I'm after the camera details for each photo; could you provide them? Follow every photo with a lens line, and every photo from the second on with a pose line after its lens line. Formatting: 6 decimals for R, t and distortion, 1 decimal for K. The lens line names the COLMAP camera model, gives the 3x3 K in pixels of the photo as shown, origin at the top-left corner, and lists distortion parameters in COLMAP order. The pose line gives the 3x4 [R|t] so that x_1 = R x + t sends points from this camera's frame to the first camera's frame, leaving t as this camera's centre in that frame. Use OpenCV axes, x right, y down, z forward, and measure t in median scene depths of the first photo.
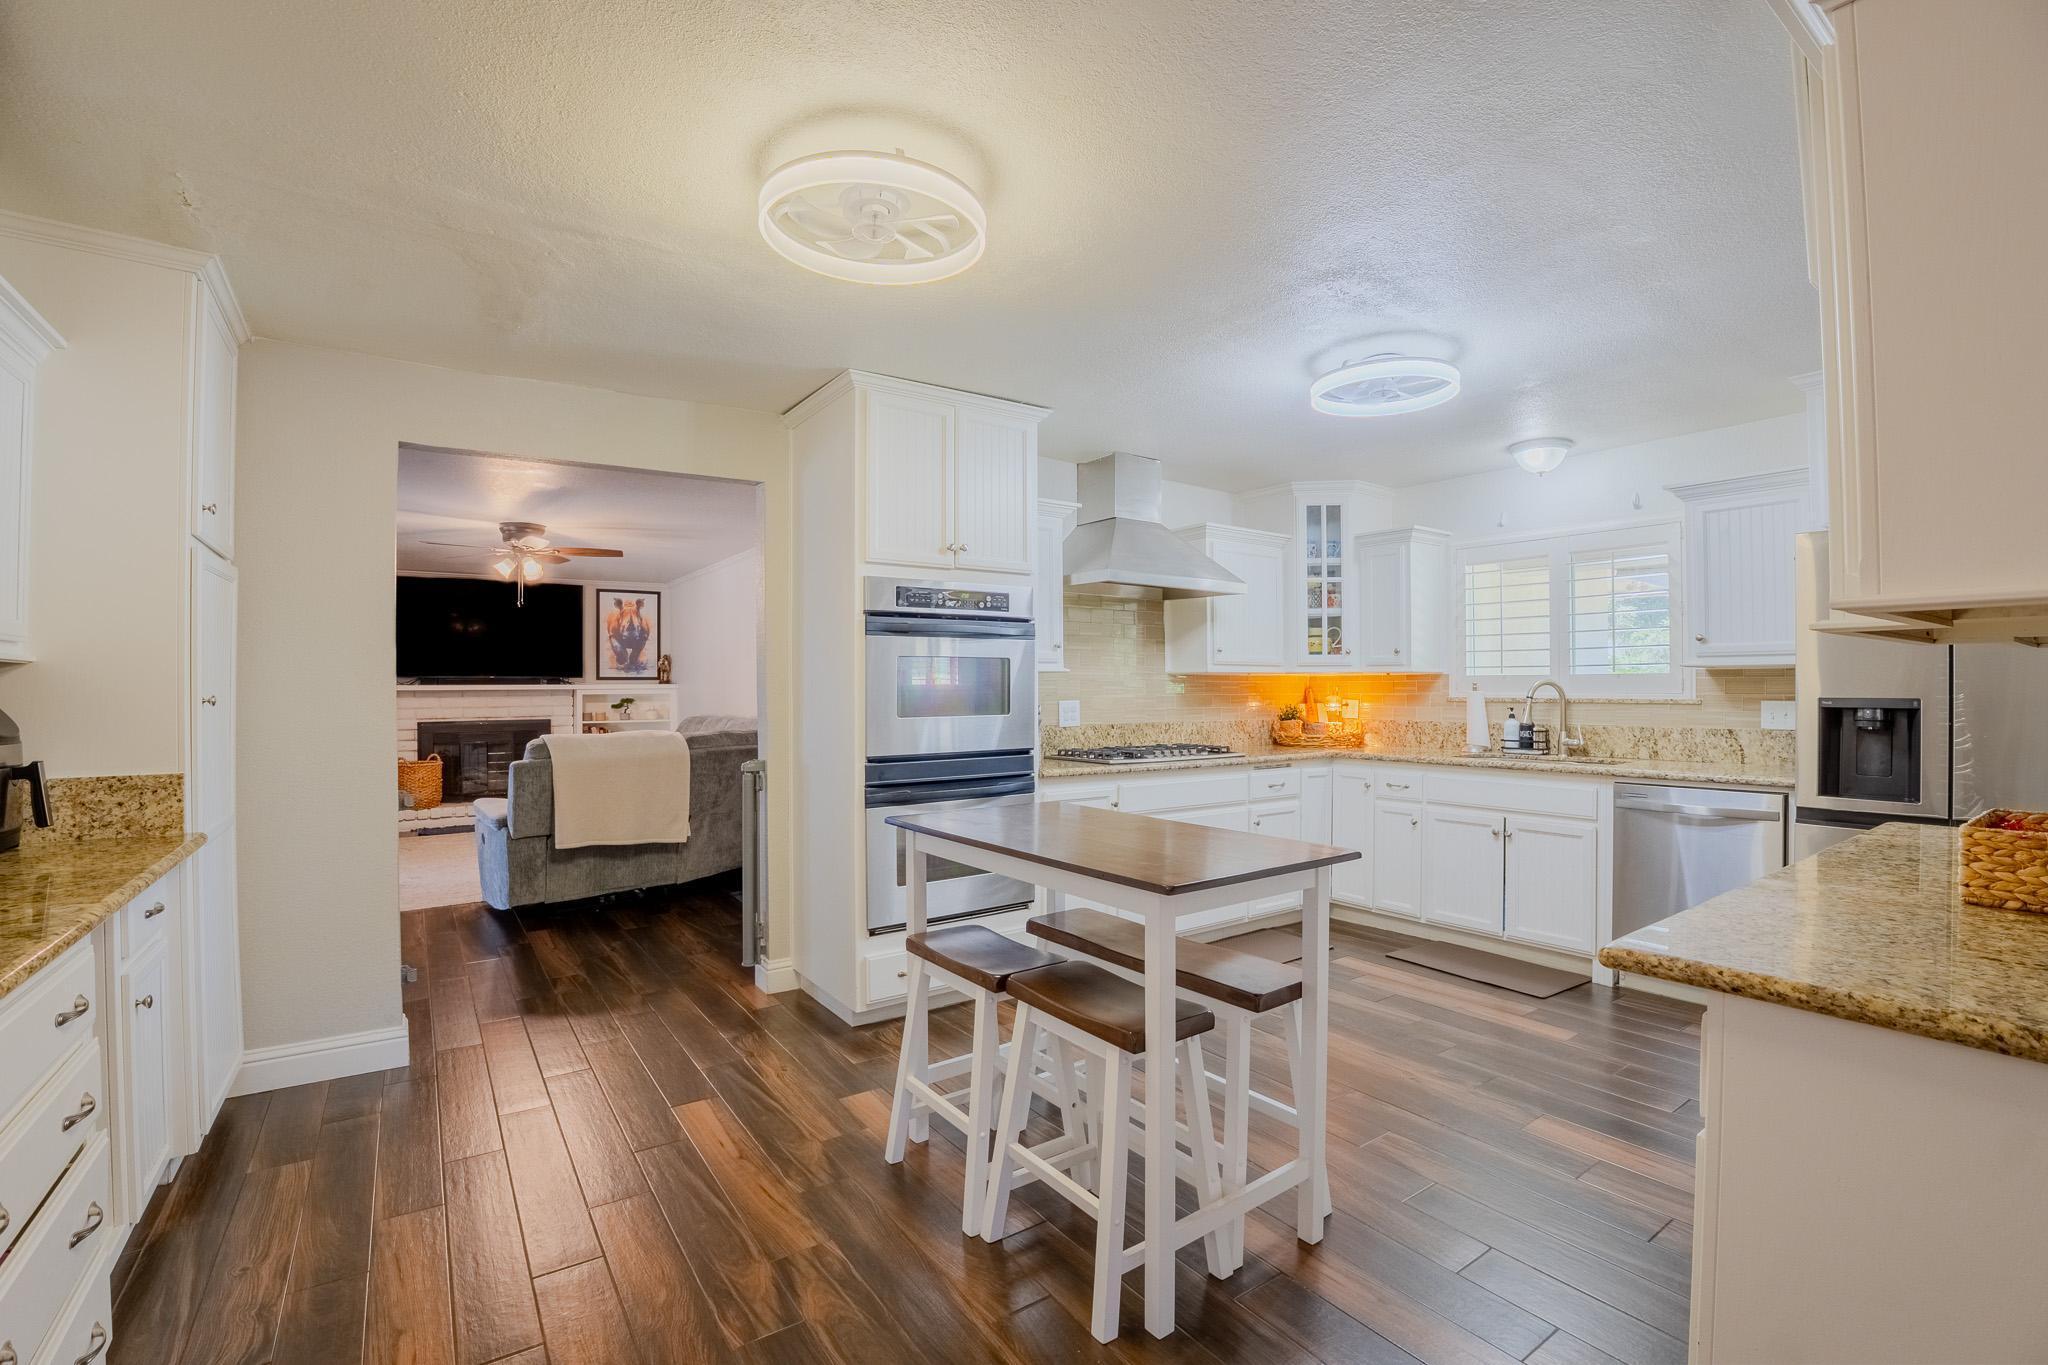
lens RADIAL K [[902.8, 0, 1021.3], [0, 902.8, 684.4], [0, 0, 1]] dist [-0.067933, 0.013340]
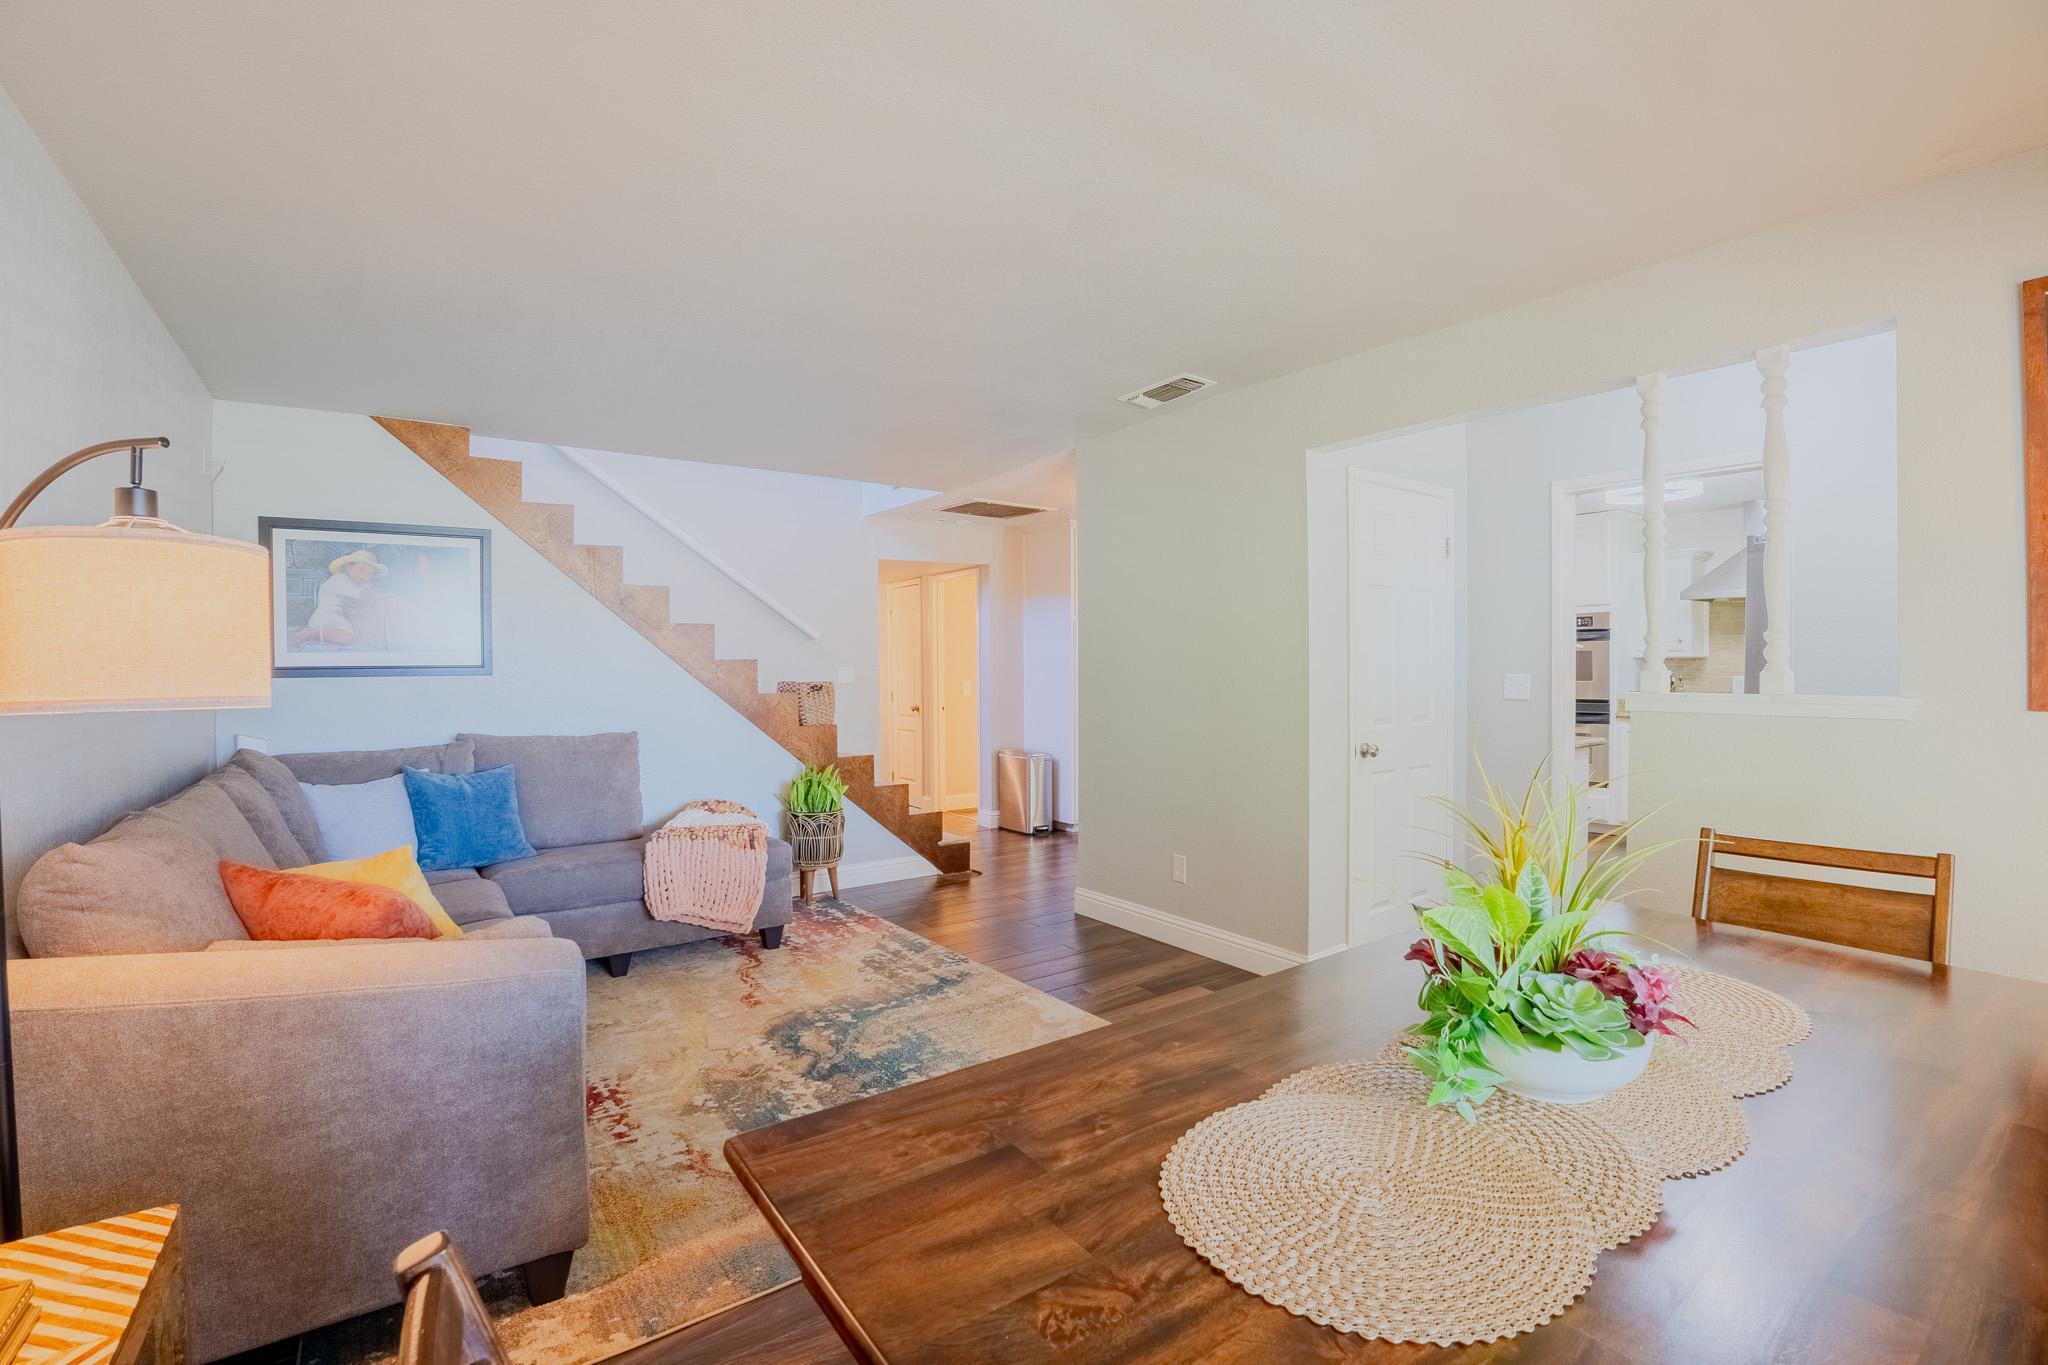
lens RADIAL K [[906.7, 0, 1026.7], [0, 906.7, 681.2], [0, 0, 1]] dist [-0.069505, 0.015453]
pose [[0.005758, 0.017094, -0.999837, 1.783221], [0.004907, 0.999841, 0.017123, -0.003709], [0.999971, -0.005005, 0.005673, -0.185011]]
